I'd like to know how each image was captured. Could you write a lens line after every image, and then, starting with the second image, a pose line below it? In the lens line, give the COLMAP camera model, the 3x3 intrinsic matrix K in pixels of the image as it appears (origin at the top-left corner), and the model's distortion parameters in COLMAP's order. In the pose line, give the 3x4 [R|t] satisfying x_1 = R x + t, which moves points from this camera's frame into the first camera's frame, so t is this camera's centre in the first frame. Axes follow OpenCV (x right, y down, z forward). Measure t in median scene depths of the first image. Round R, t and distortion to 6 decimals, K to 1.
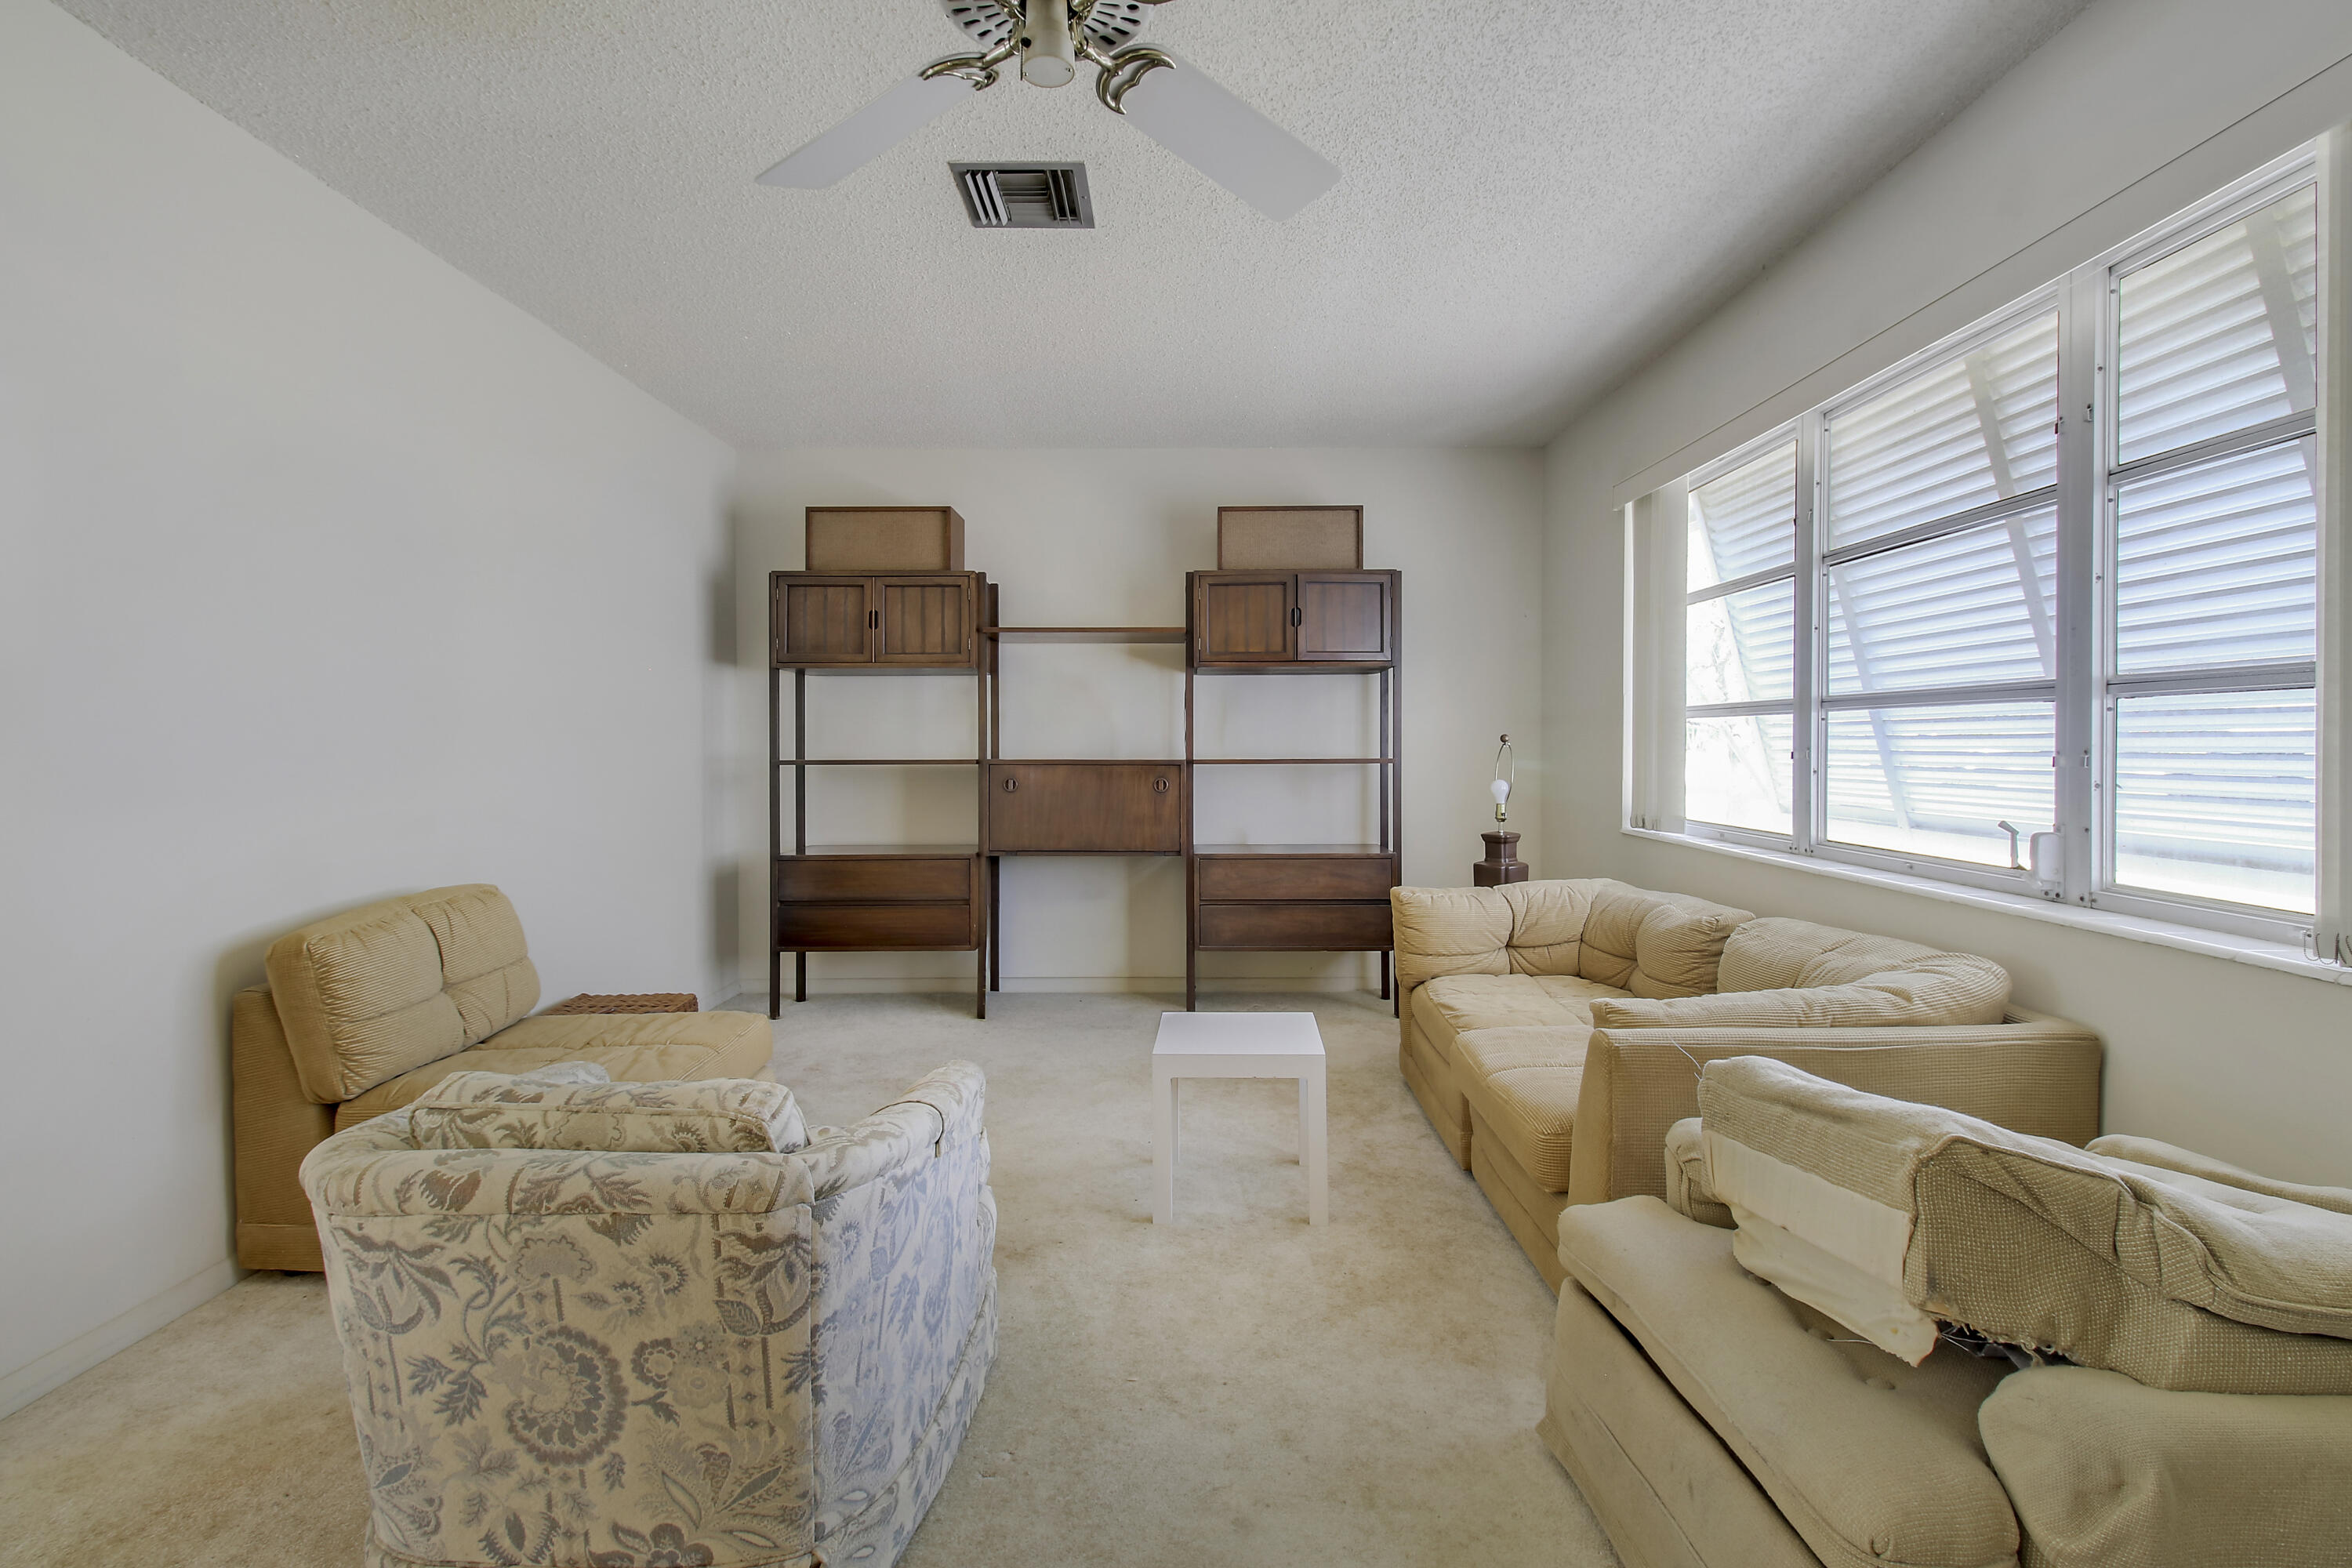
lens RADIAL K [[1085.4, 0, 1184.6], [0, 1085.4, 747.3], [0, 0, 1]] dist [0.001865, -0.014028]
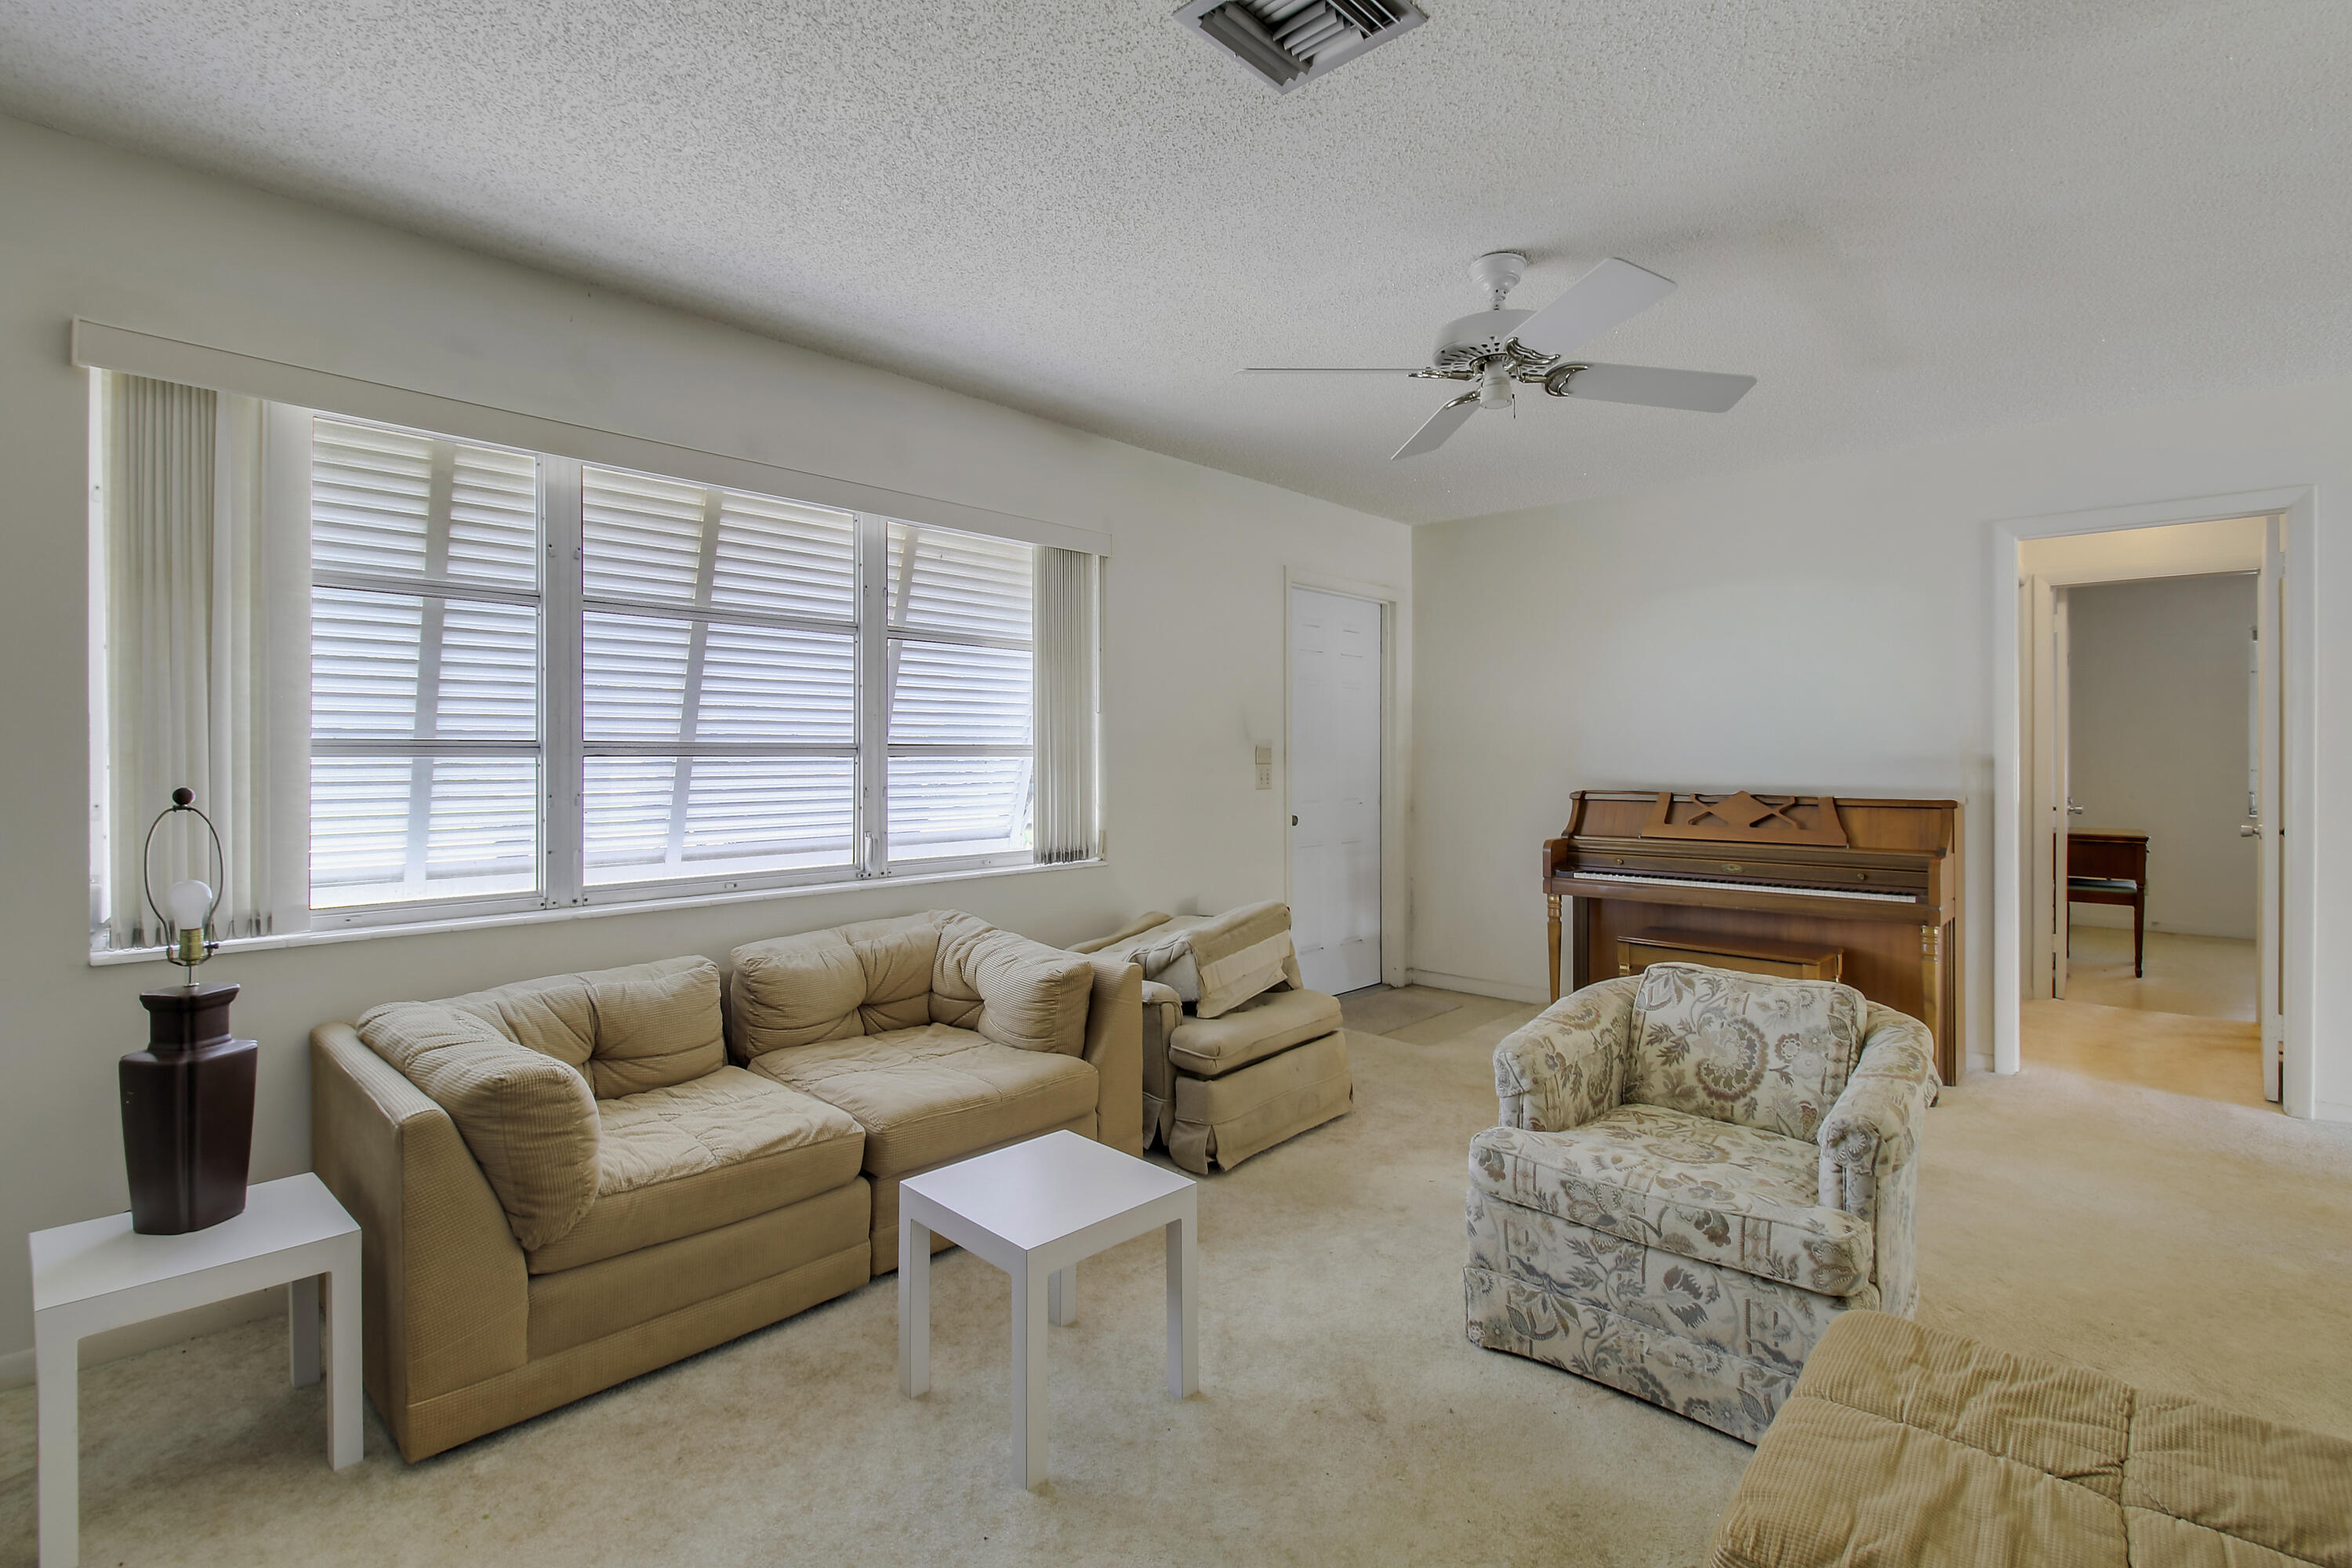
lens RADIAL K [[1085.4, 0, 1184.6], [0, 1085.4, 747.3], [0, 0, 1]] dist [0.001865, -0.014028]
pose [[-0.744161, 0.013737, 0.667859, -0.429675], [0.010139, 0.999906, -0.009270, -0.023619], [-0.667924, -0.000127, -0.744230, 1.236334]]
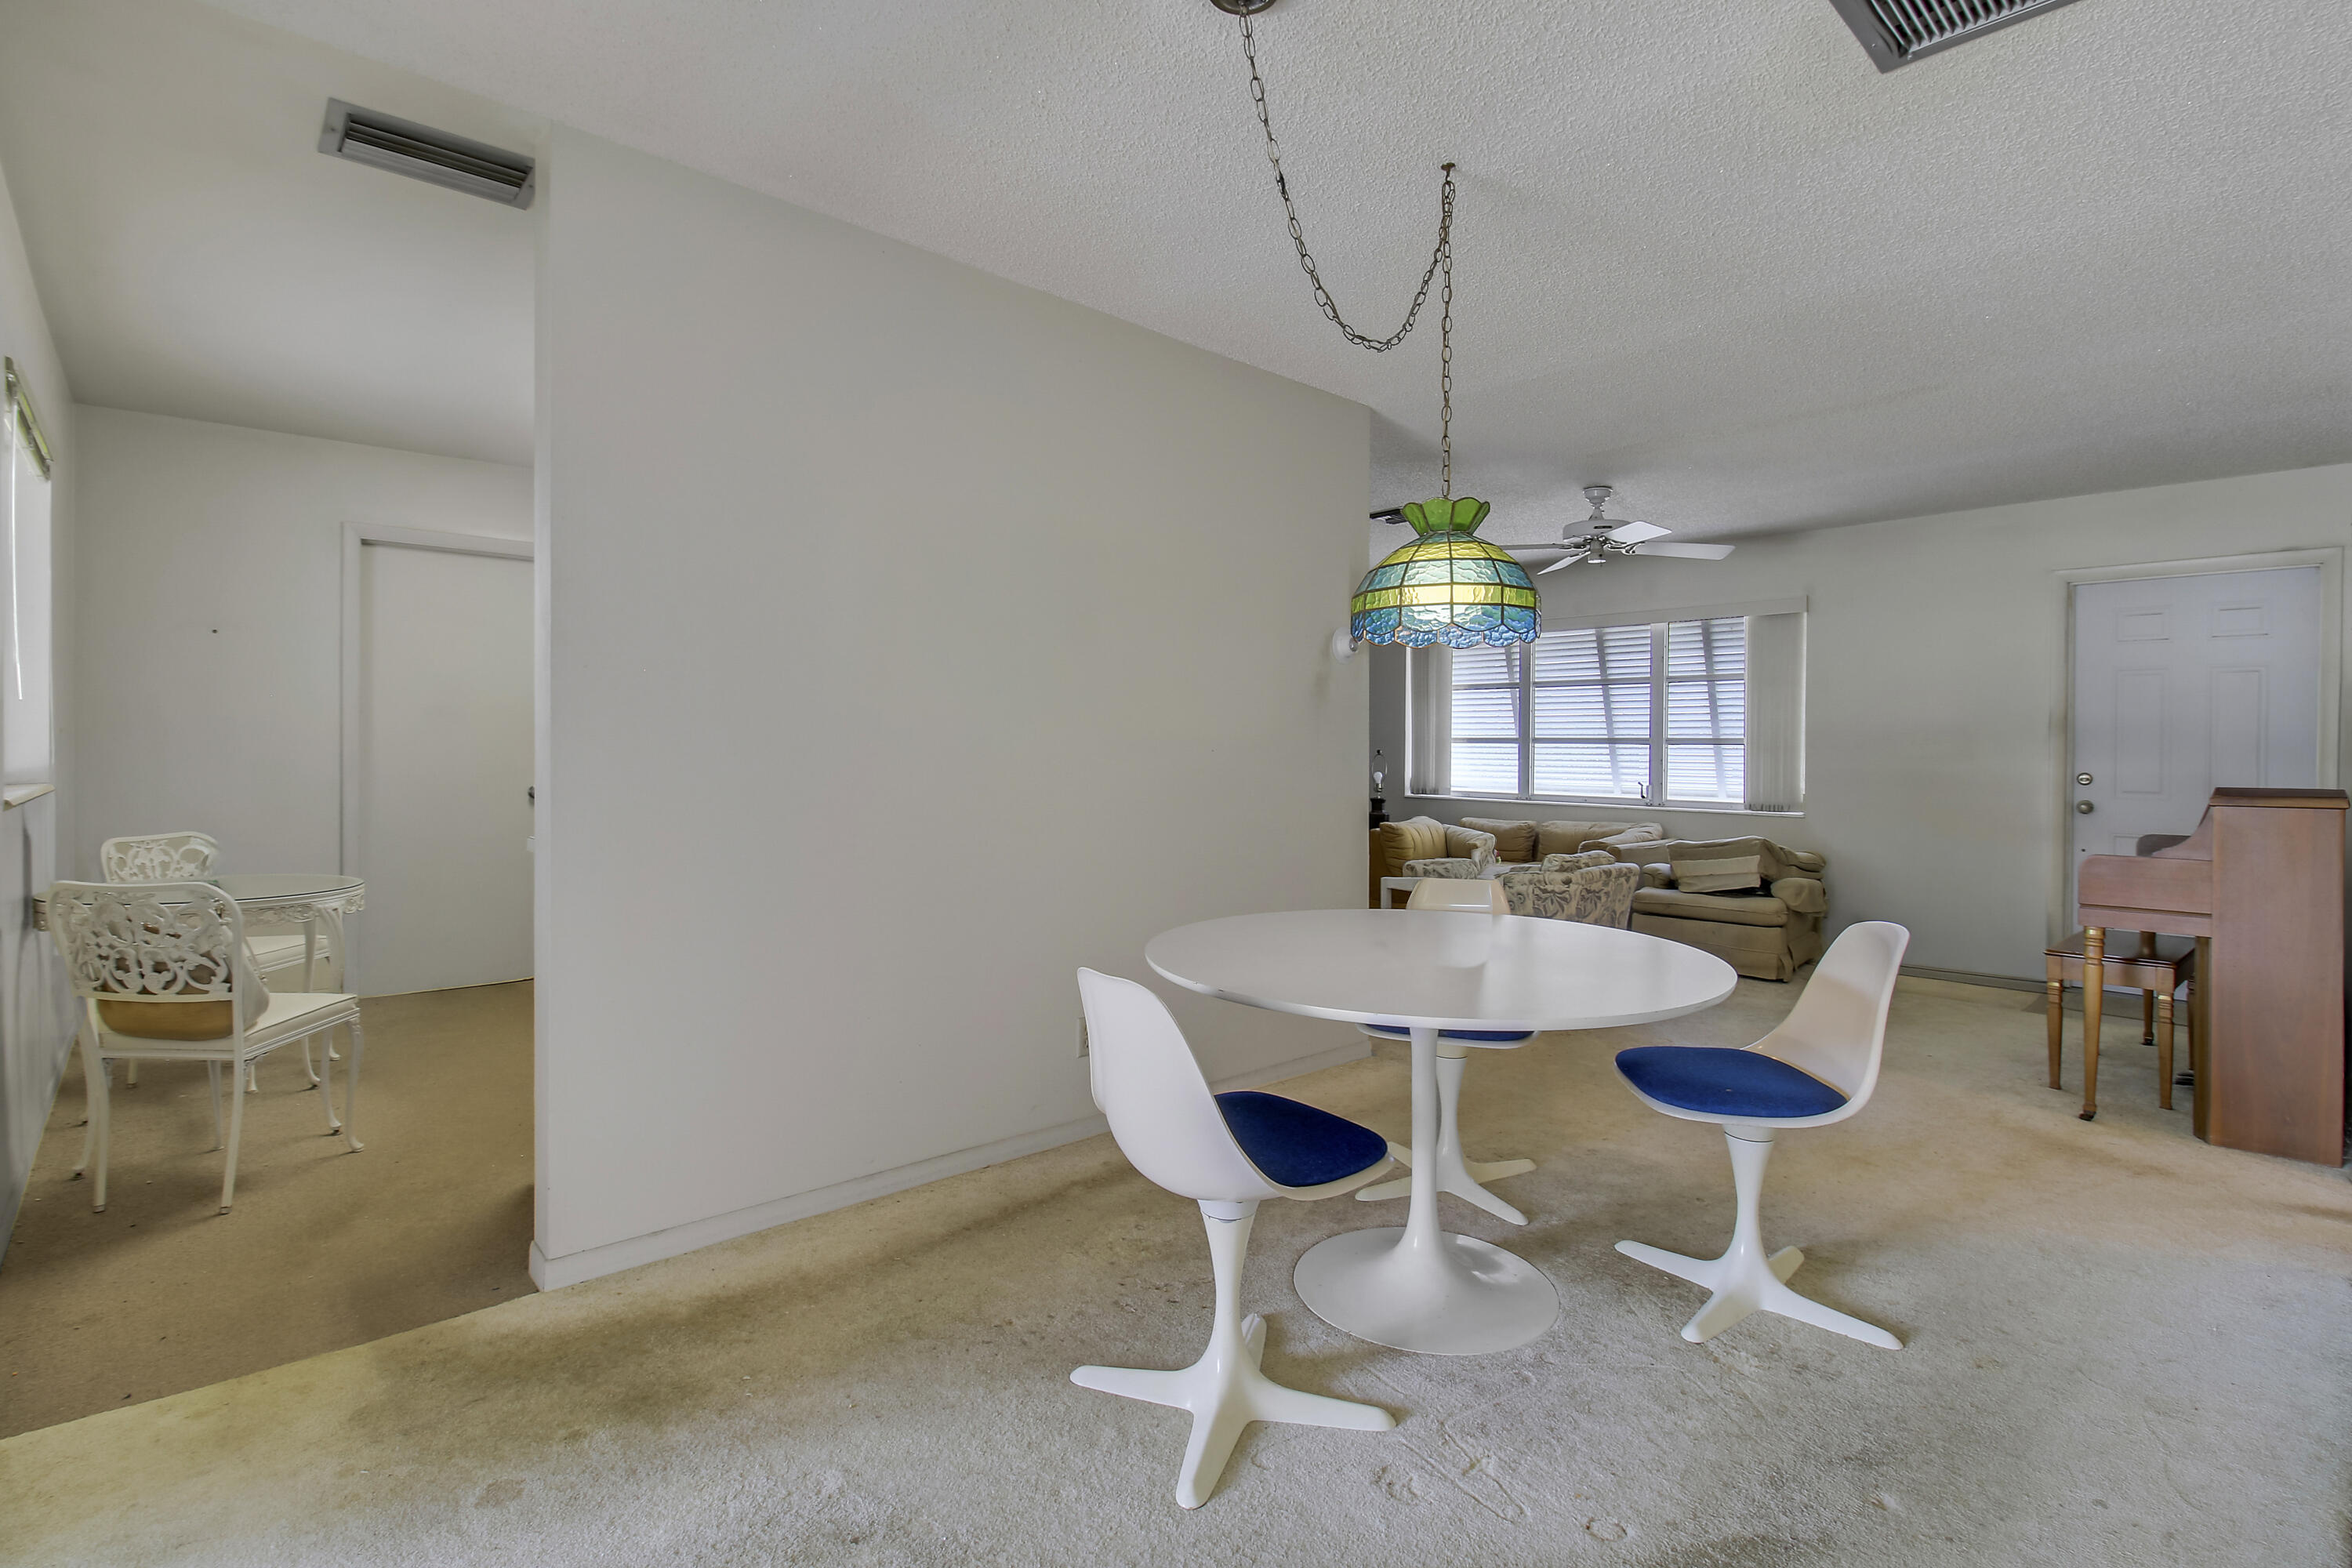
lens RADIAL K [[1085.4, 0, 1184.6], [0, 1085.4, 747.3], [0, 0, 1]] dist [0.001865, -0.014028]
pose [[0.732307, 0.013987, 0.680831, -1.591674], [-0.012372, 0.999897, -0.007235, 0.004102], [-0.680862, -0.003125, 0.732405, -0.286313]]
